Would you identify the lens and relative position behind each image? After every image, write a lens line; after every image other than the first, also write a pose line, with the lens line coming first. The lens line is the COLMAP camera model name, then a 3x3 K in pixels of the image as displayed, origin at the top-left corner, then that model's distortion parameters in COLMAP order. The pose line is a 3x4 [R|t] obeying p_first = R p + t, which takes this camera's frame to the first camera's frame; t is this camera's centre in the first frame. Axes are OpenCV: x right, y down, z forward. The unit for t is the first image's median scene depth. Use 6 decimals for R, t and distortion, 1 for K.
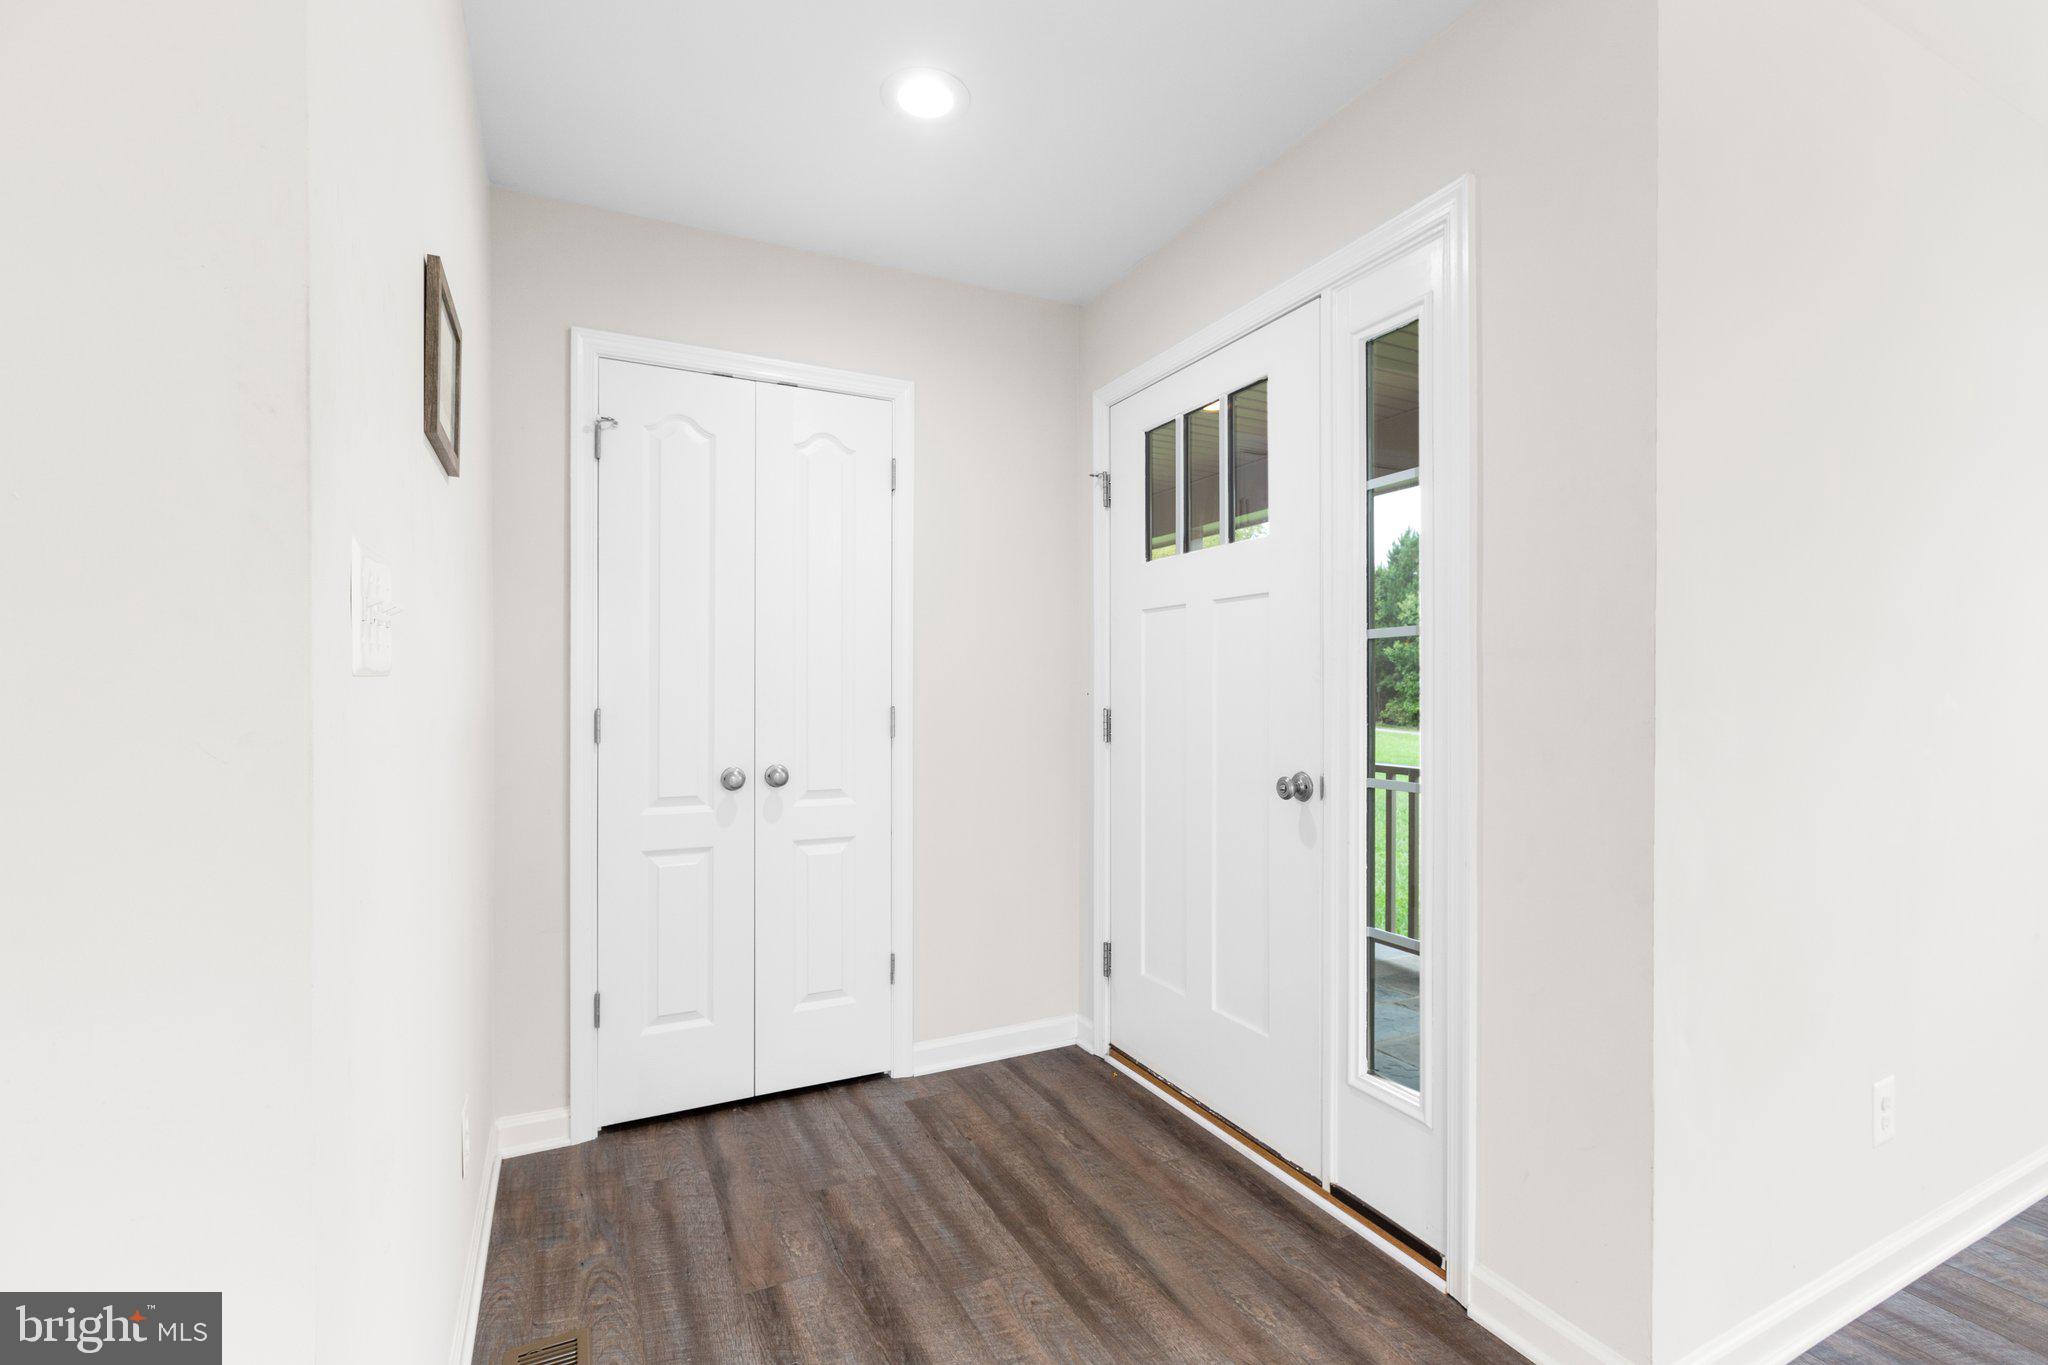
lens RADIAL K [[907.3, 0, 1023.2], [0, 907.3, 671.2], [0, 0, 1]] dist [0.000916, 0.000266]
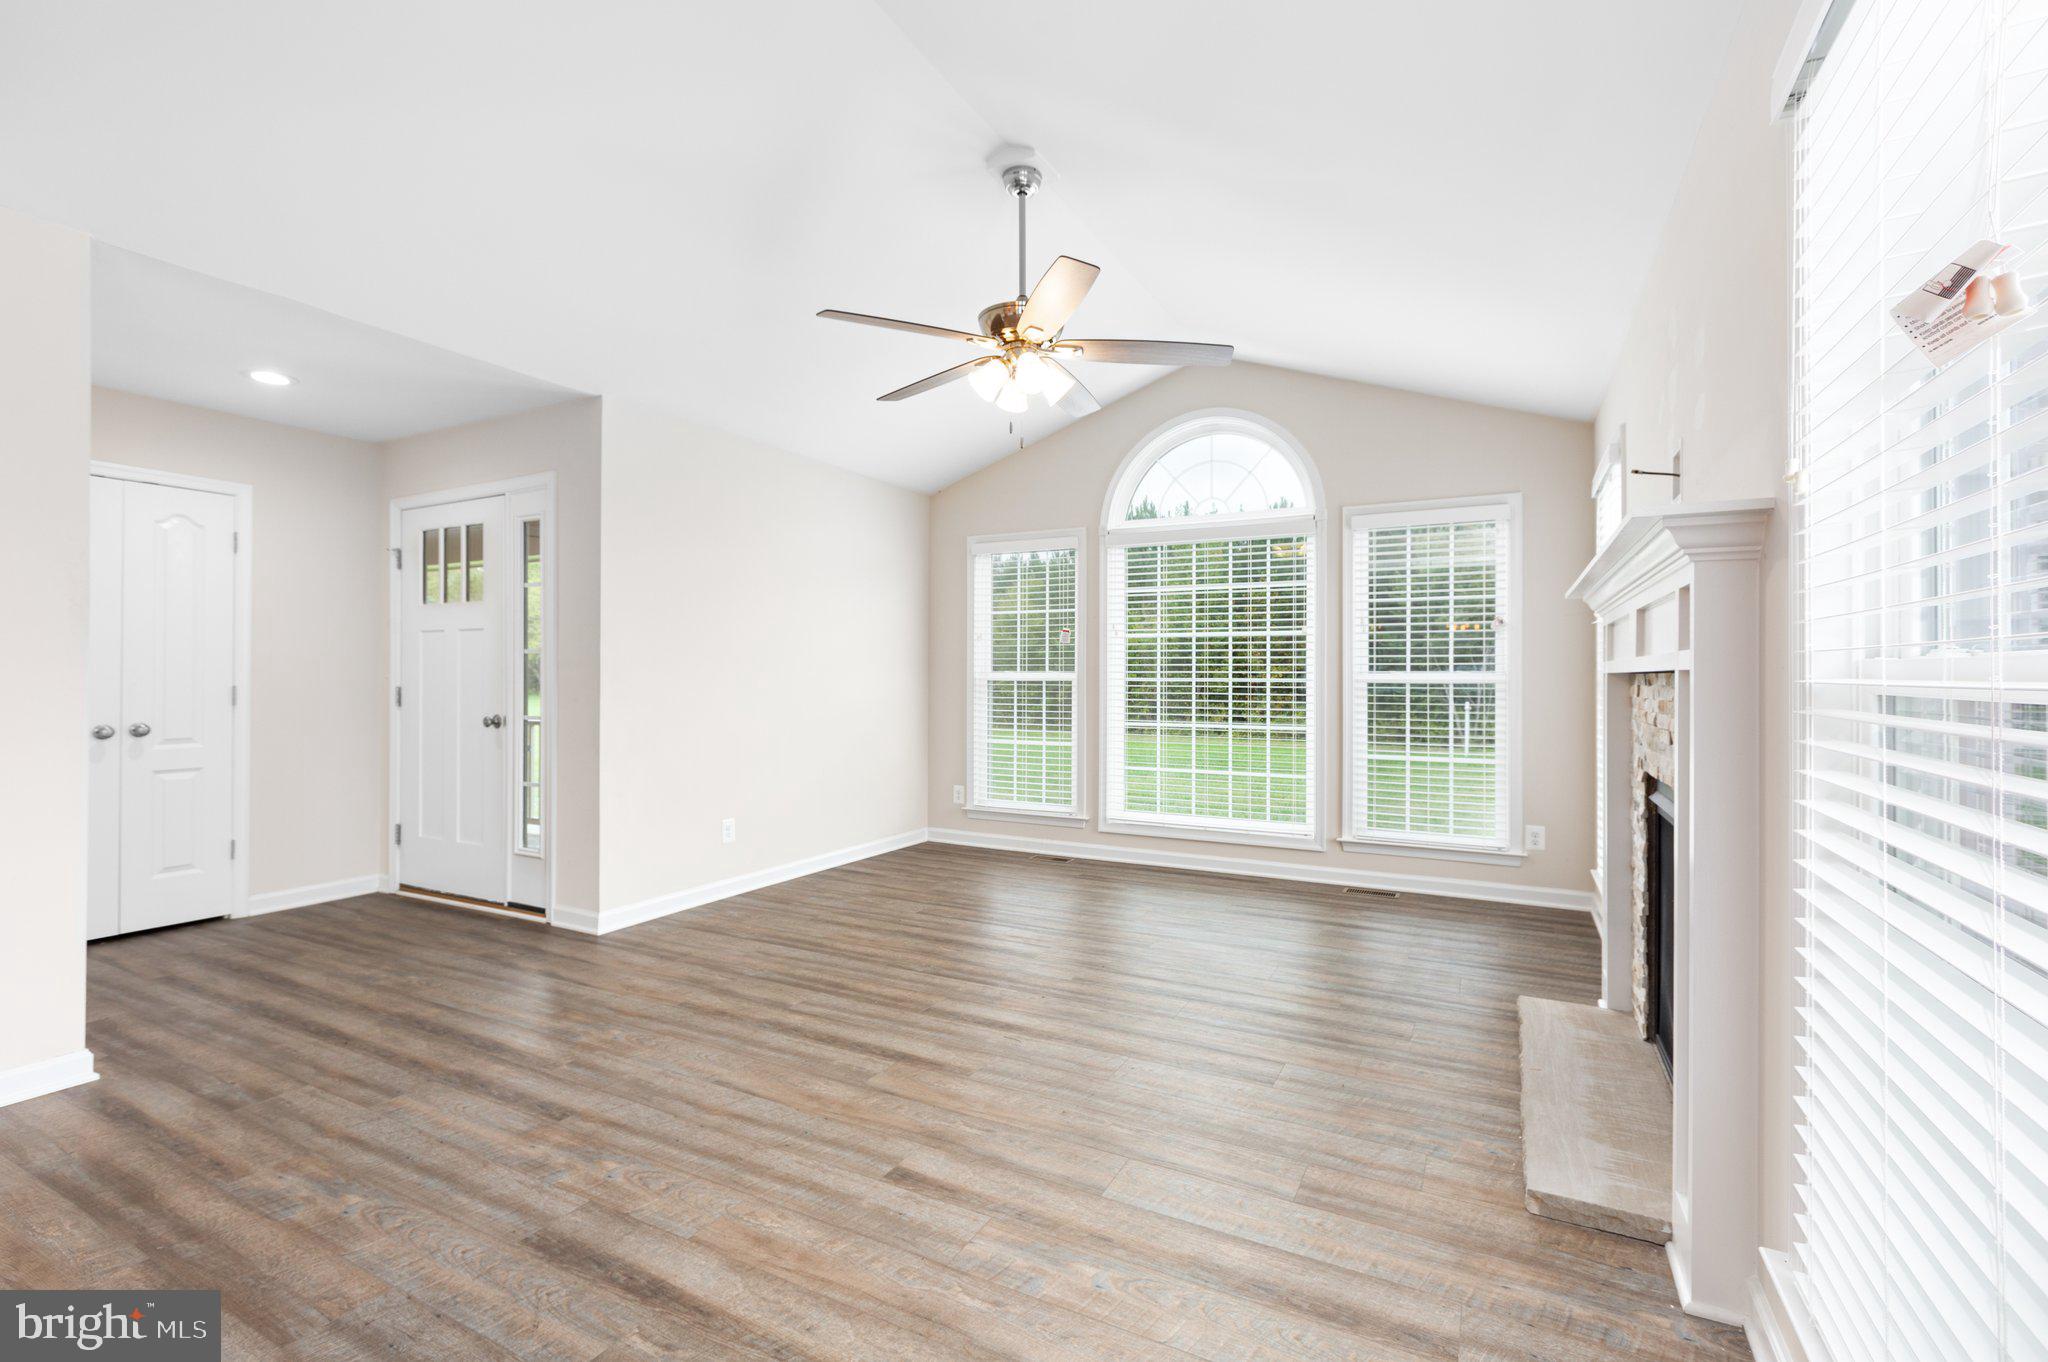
lens RADIAL K [[907.3, 0, 1023.2], [0, 907.3, 669.7], [0, 0, 1]] dist [0.000916, 0.000266]
pose [[0.814937, 0.004212, 0.579535, 0.066304], [-0.011086, 0.999904, 0.008321, -0.020155], [-0.579444, -0.013206, 0.814905, -1.184082]]
